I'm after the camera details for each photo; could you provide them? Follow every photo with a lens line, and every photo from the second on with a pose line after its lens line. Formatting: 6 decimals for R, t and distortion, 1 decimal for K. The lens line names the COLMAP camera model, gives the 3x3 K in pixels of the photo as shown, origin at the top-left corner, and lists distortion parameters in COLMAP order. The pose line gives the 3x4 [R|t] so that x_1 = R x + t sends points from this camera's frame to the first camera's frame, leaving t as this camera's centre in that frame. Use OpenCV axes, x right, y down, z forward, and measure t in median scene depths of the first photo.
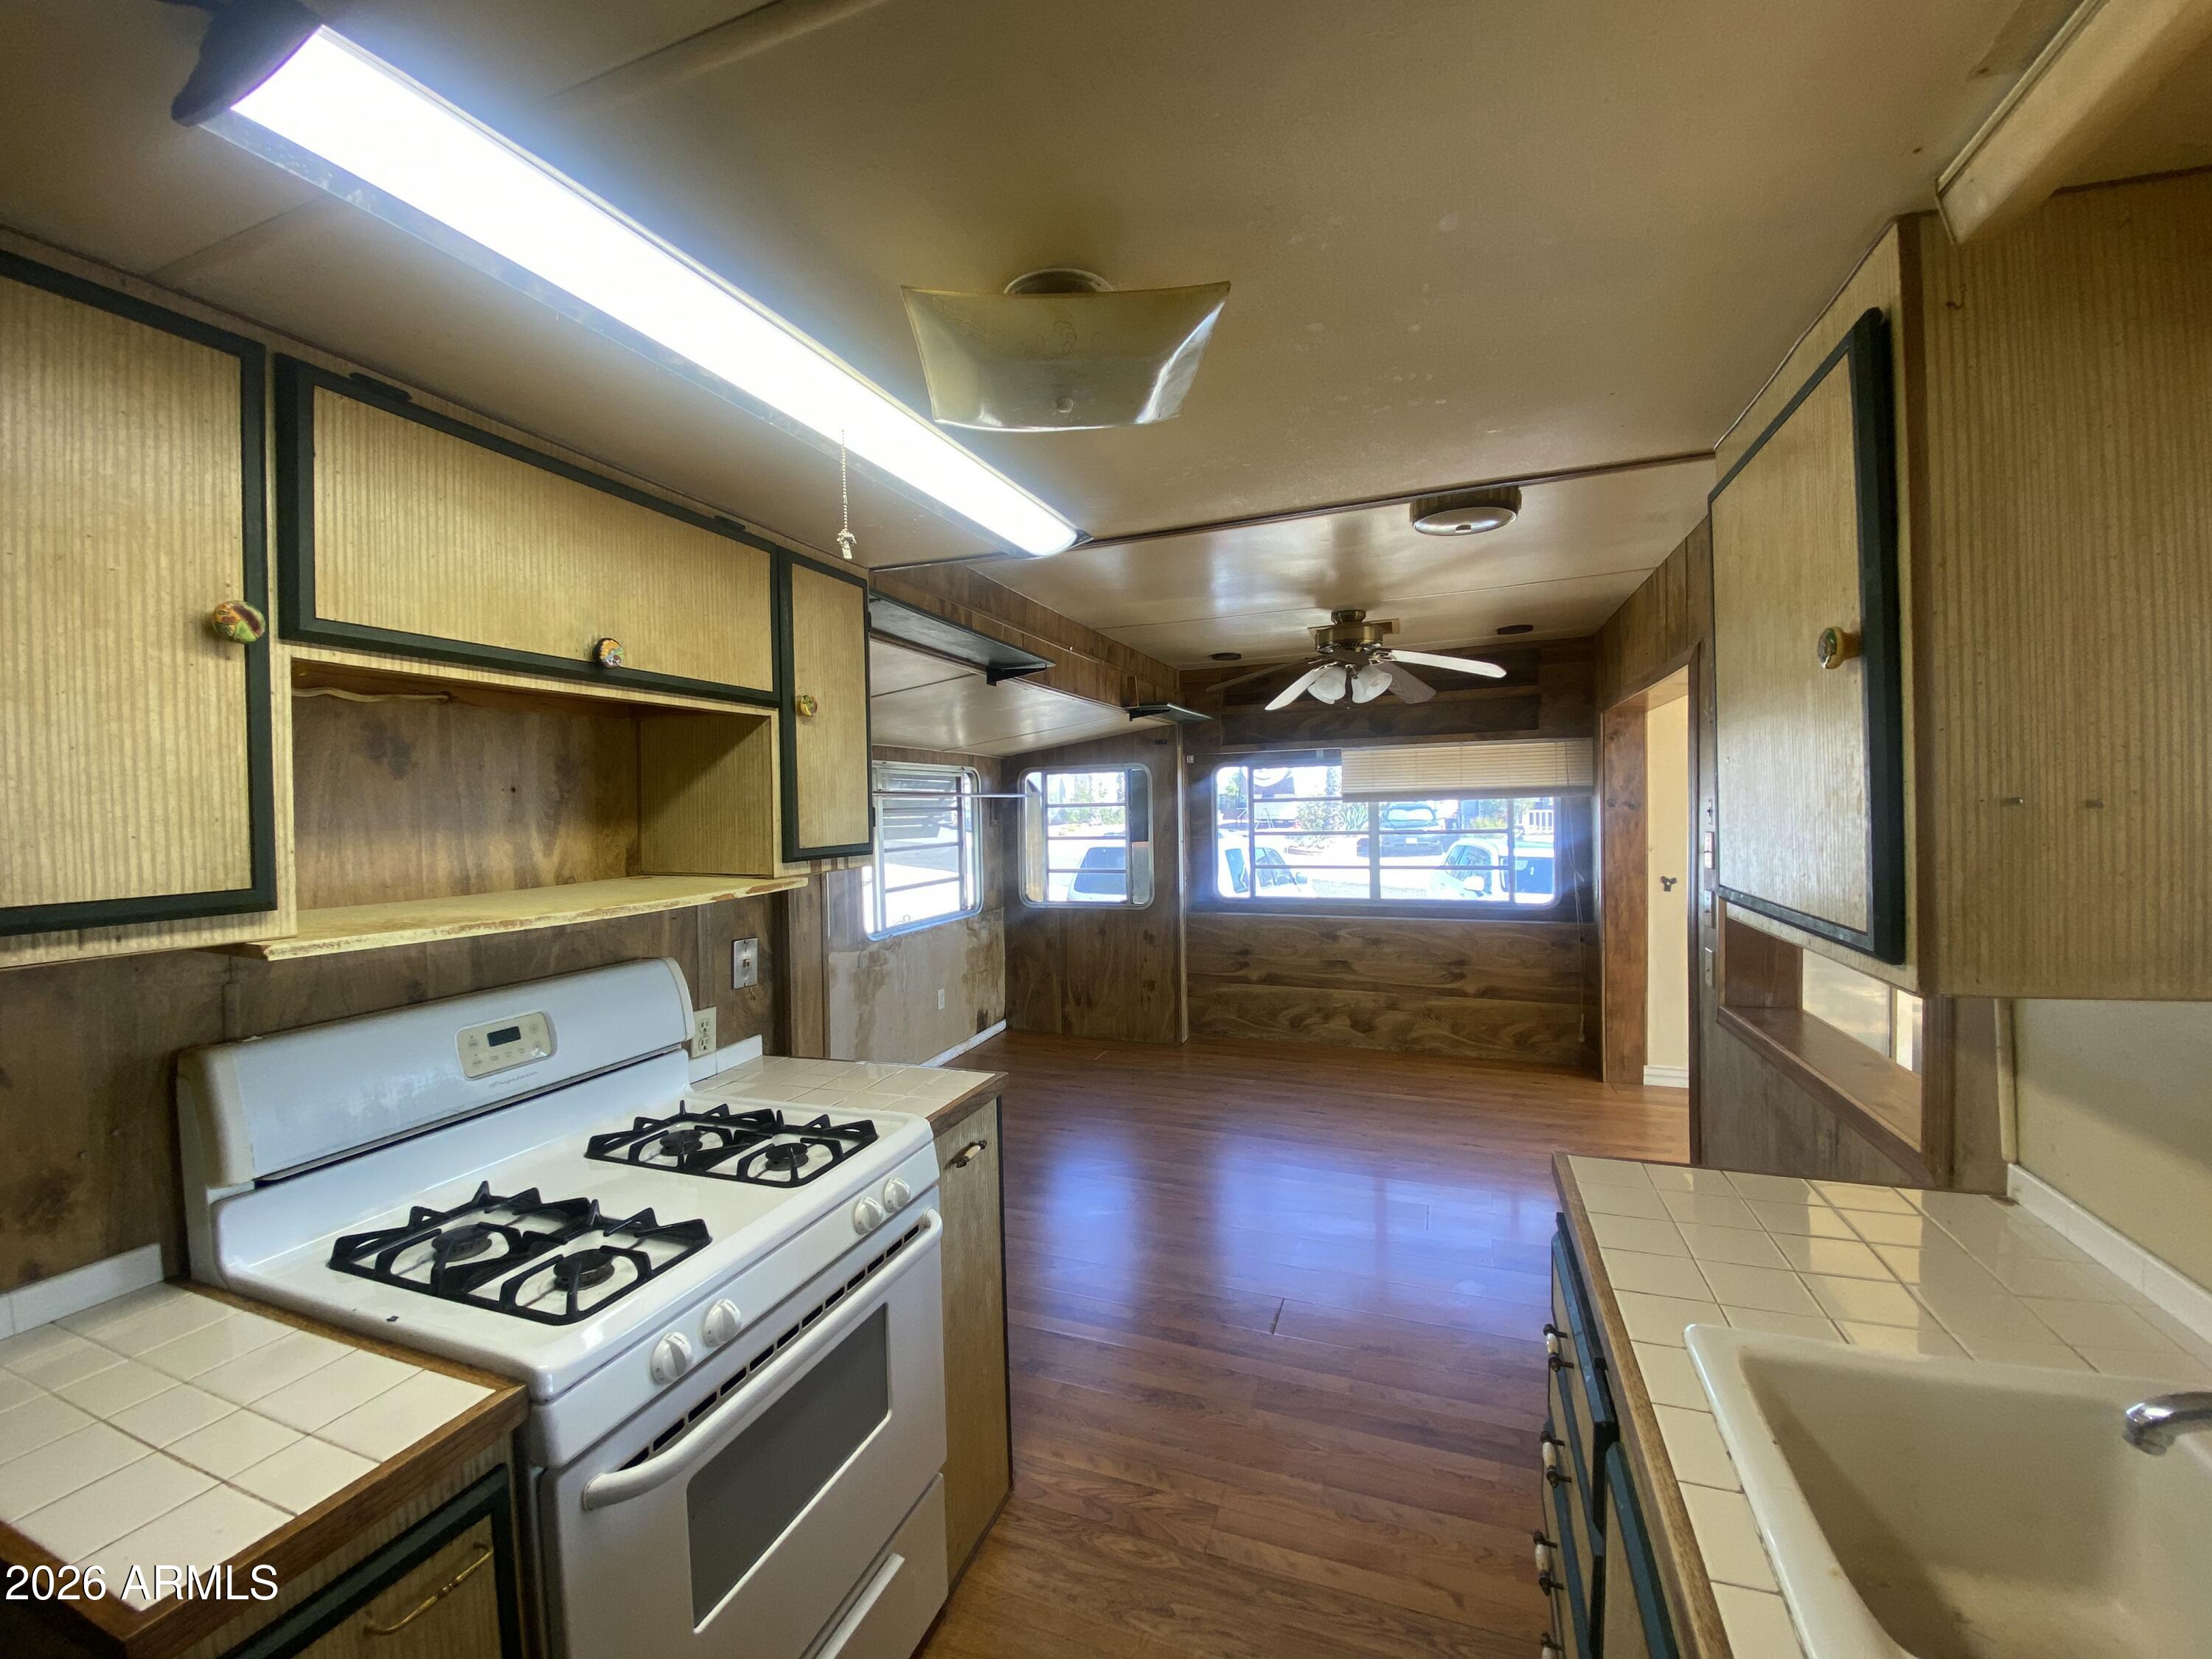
lens RADIAL K [[889.1, 0, 1093.7], [0, 889.1, 834.1], [0, 0, 1]] dist [0.027605, -0.021196]
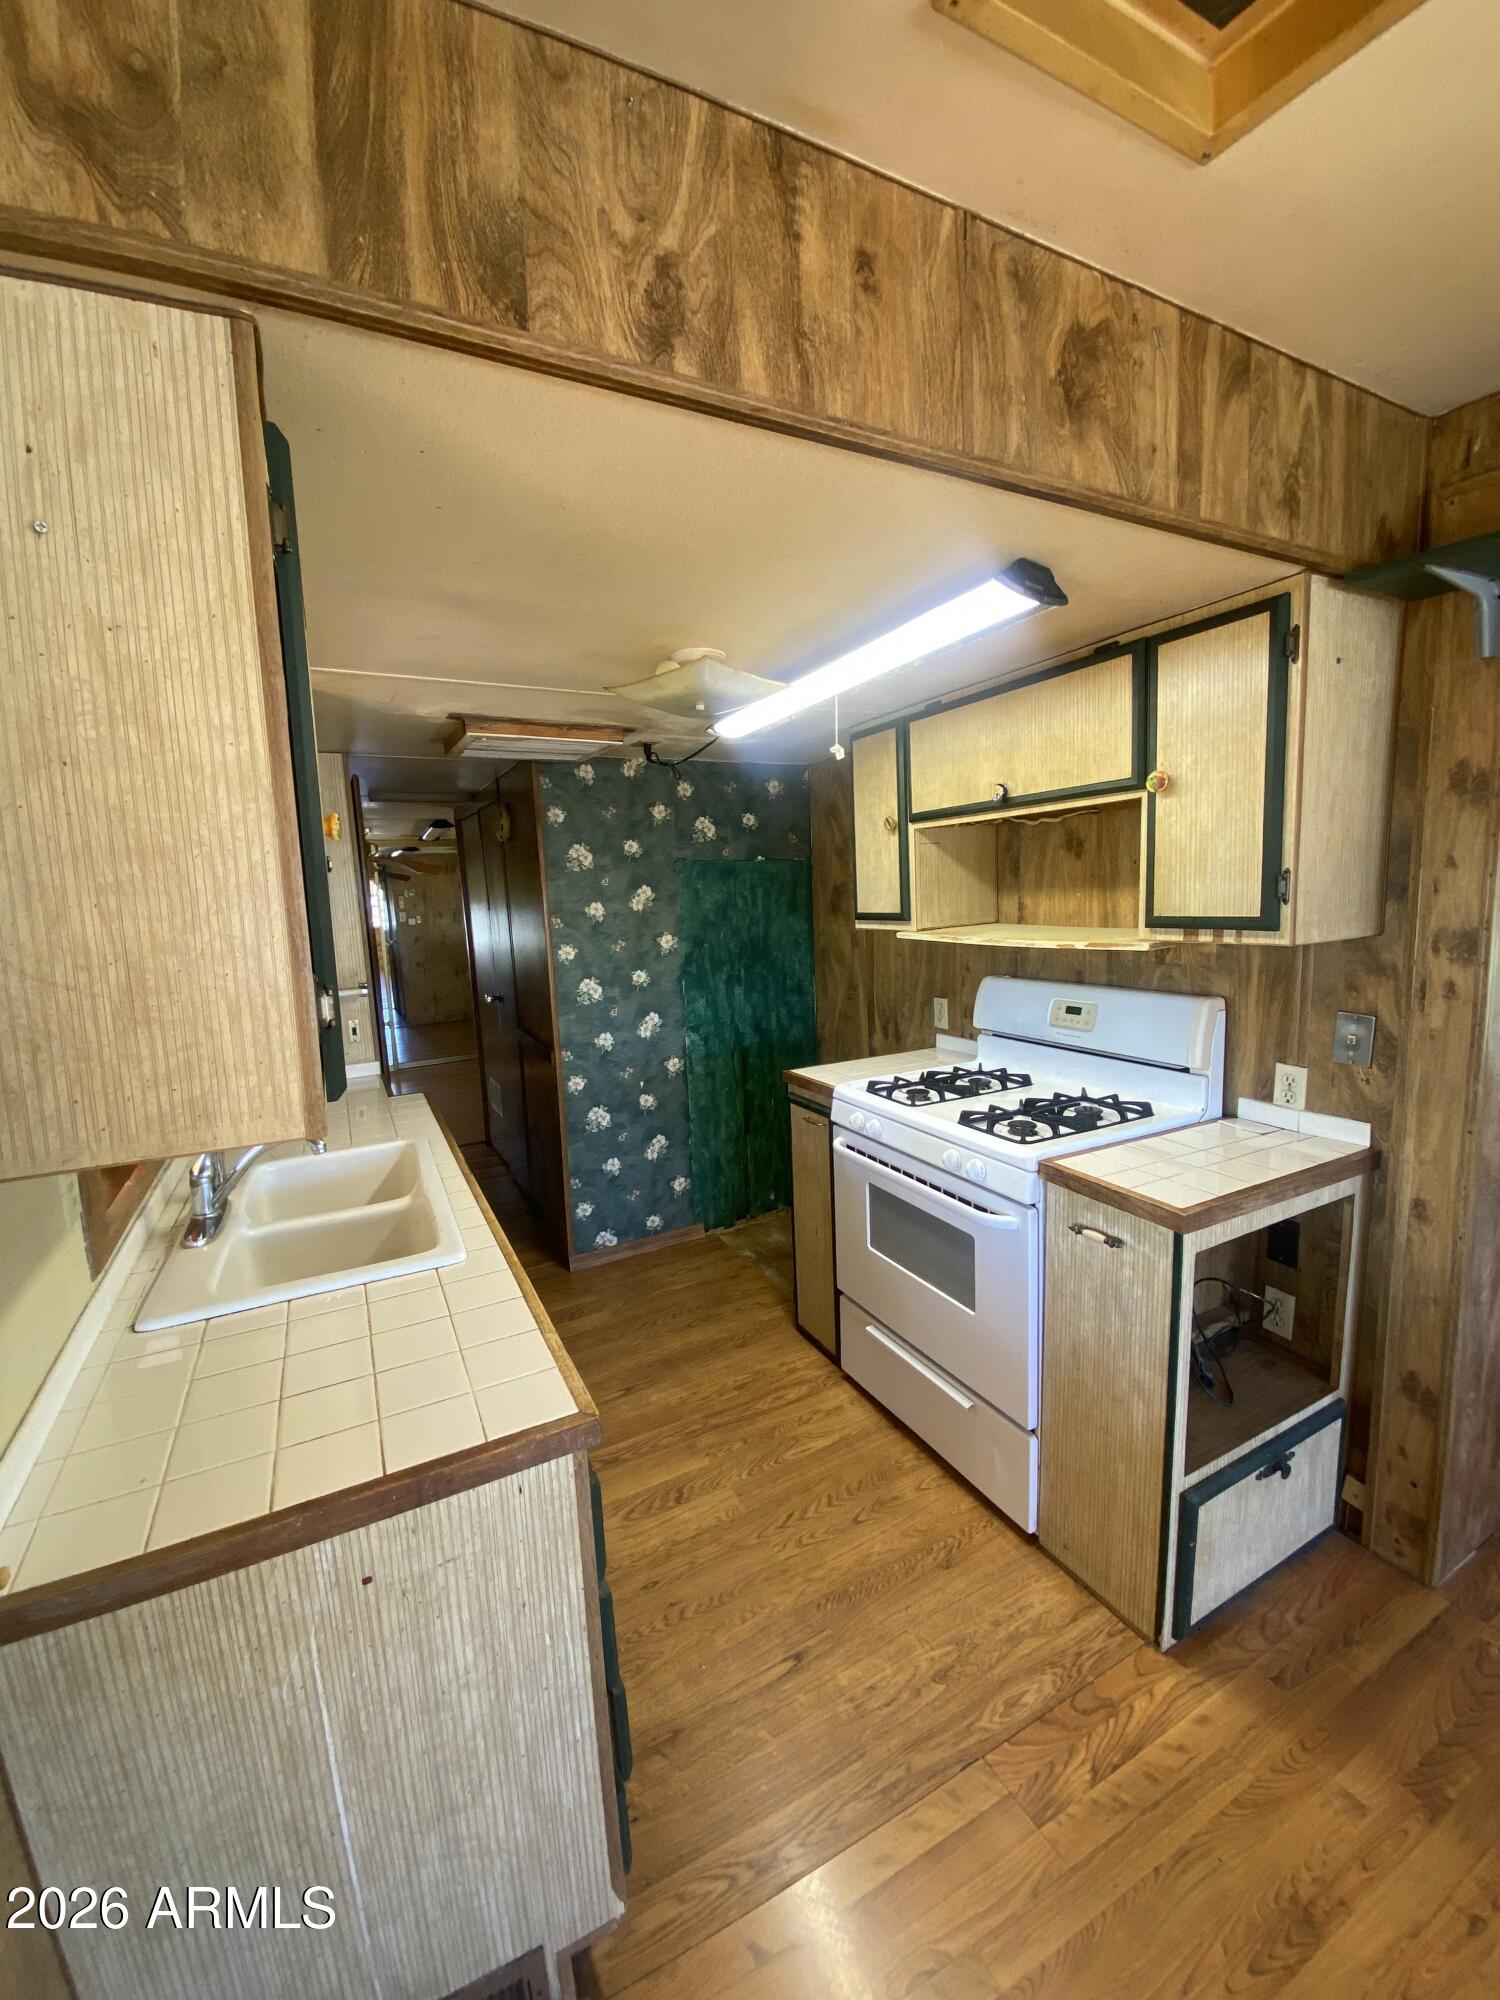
lens RADIAL K [[803.9, 0, 755.7], [0, 803.9, 995.1], [0, 0, 1]] dist [0.027605, -0.021196]
pose [[-0.651139, 0.147566, -0.744475, 0.705943], [0.032442, 0.985431, 0.166952, -0.065803], [0.758265, 0.084557, -0.646440, 1.212936]]
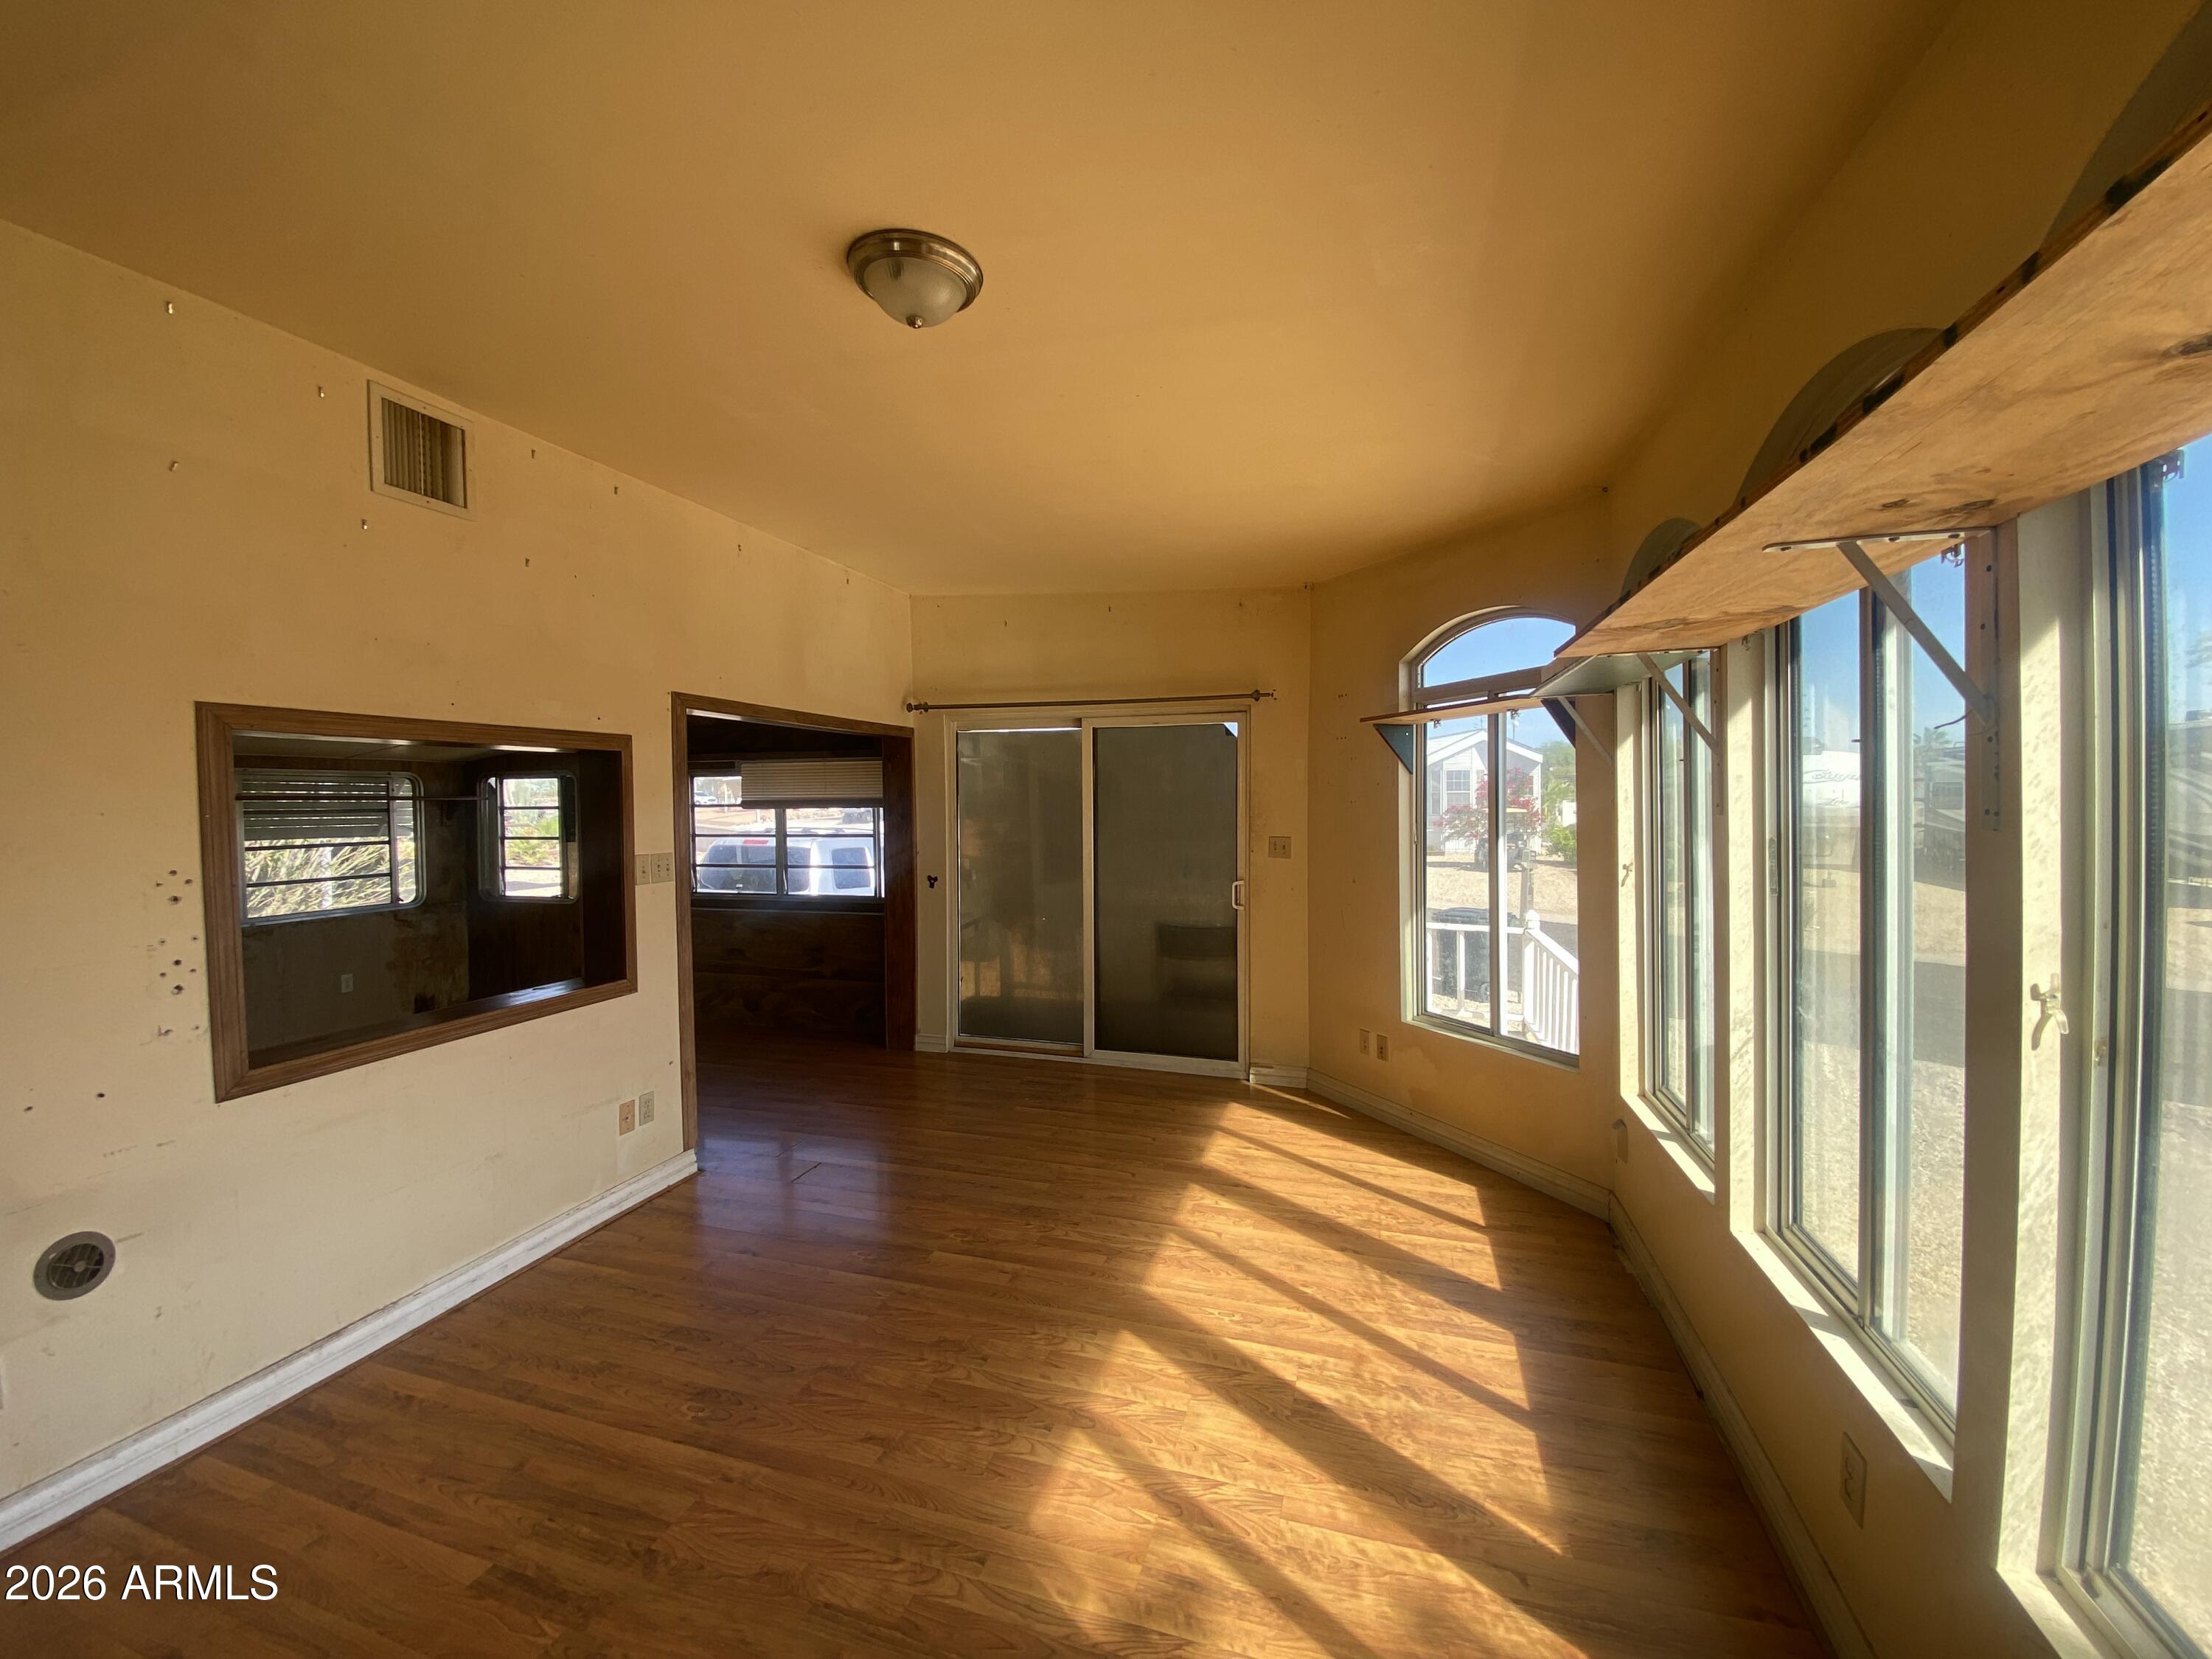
lens RADIAL K [[884.6, 0, 1098.7], [0, 884.6, 826.3], [0, 0, 1]] dist [0.013697, -0.019598]
pose [[0.997568, 0.006565, 0.069391, 1.894389], [-0.006583, 0.999978, 0.000021, -0.046844], [-0.069389, -0.000478, 0.997590, -0.455075]]
